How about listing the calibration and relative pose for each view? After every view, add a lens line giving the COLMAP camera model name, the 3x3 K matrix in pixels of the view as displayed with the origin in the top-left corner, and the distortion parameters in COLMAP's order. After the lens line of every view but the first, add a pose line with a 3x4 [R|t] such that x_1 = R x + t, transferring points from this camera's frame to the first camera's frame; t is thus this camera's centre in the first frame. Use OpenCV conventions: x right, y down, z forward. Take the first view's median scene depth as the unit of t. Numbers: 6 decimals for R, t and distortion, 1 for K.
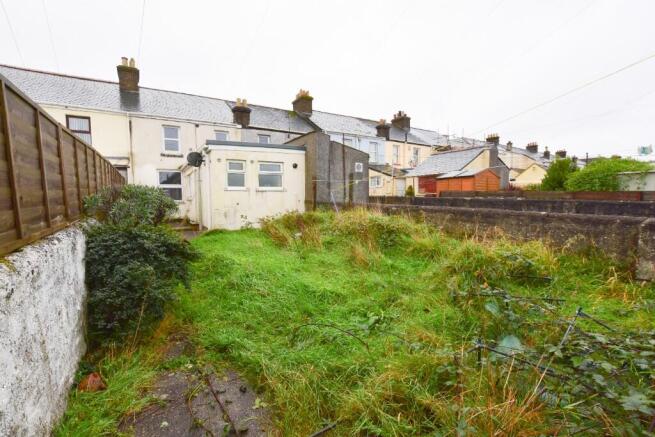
lens RADIAL K [[288.5, 0, 327.5], [0, 288.5, 218.5], [0, 0, 1]] dist [-0.031146, -0.000073]
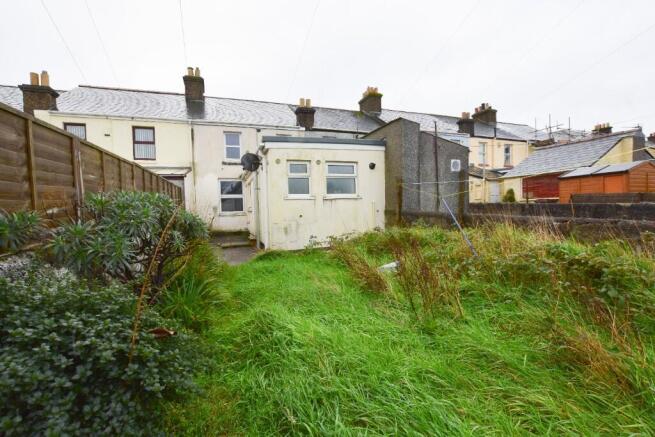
lens RADIAL K [[288.5, 0, 327.5], [0, 288.5, 218.5], [0, 0, 1]] dist [-0.031146, -0.000073]
pose [[0.977339, -0.007261, -0.211557, -0.047133], [0.001144, 0.999578, -0.029024, -0.013733], [0.211679, 0.028124, 0.976935, 0.156235]]
